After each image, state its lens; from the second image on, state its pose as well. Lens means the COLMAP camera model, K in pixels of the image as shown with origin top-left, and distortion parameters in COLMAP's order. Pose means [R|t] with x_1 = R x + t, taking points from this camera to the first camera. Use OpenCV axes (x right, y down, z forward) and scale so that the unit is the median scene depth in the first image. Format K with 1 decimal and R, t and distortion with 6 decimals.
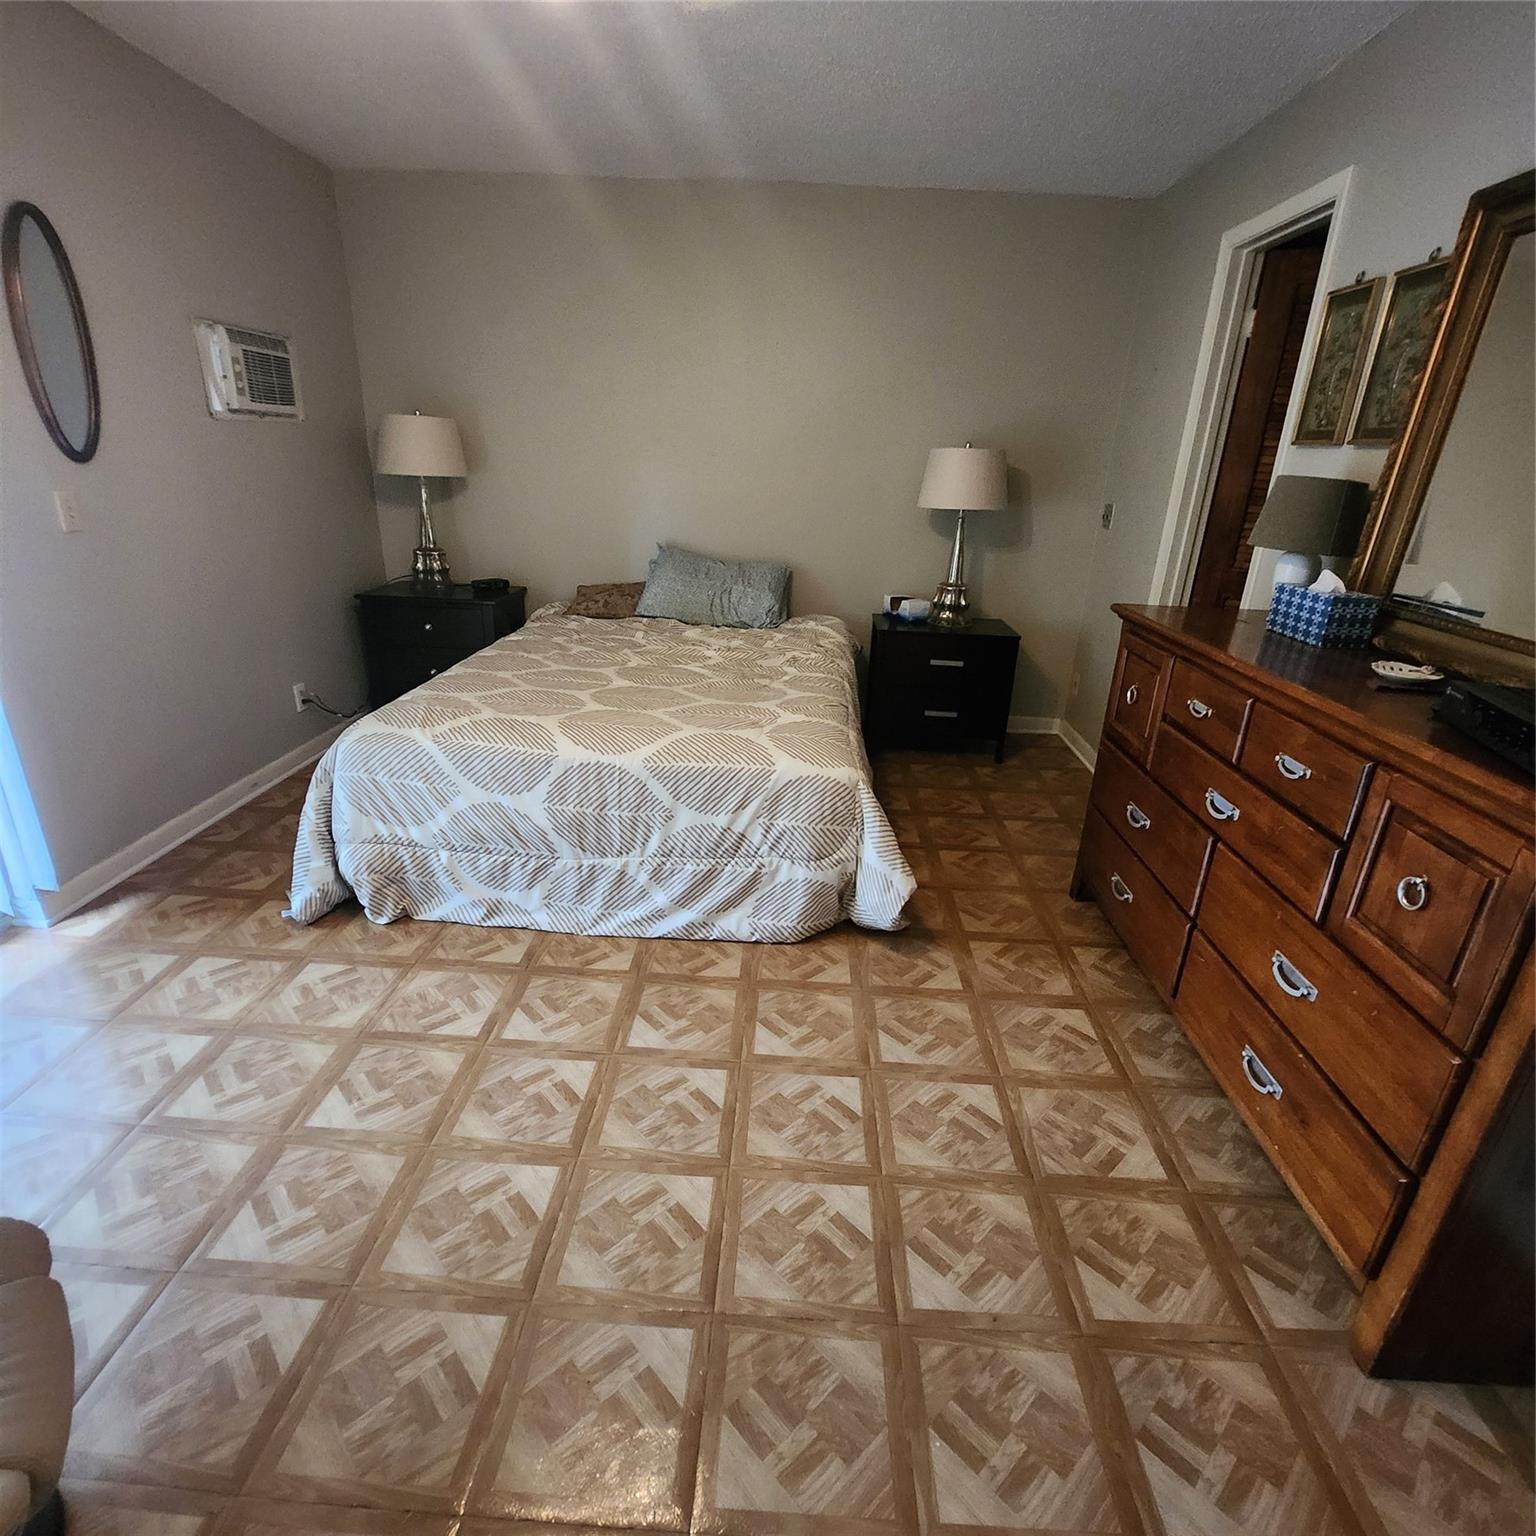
lens RADIAL K [[816.3, 0, 770.0], [0, 816.3, 769.7], [0, 0, 1]] dist [-0.009488, -0.003960]
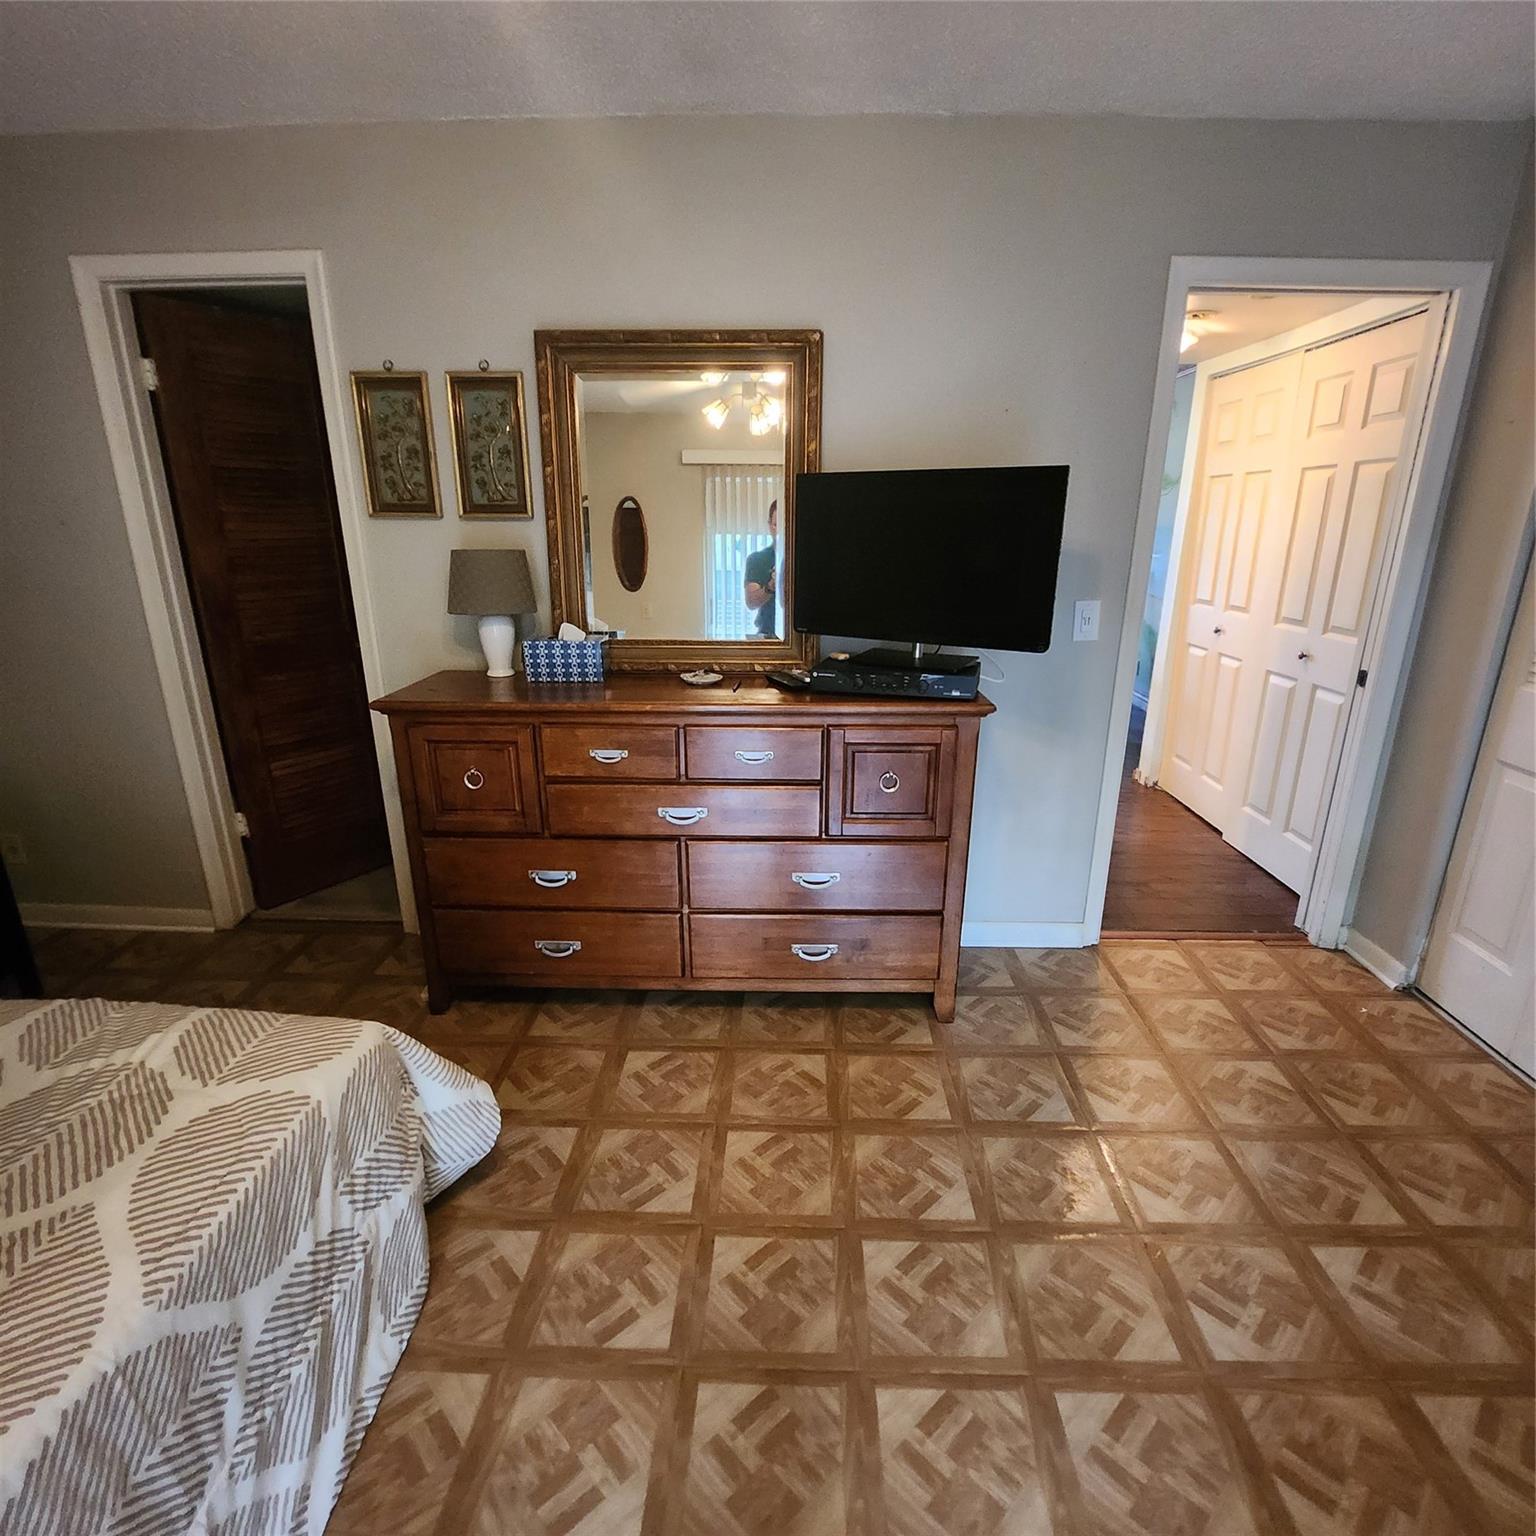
lens RADIAL K [[816.3, 0, 771.9], [0, 816.3, 774.0], [0, 0, 1]] dist [-0.009488, -0.003960]
pose [[-0.000849, -0.339669, 0.940545, -0.542796], [0.357273, 0.878366, 0.317536, -0.323137], [-0.933999, 0.336301, 0.120609, 0.633991]]
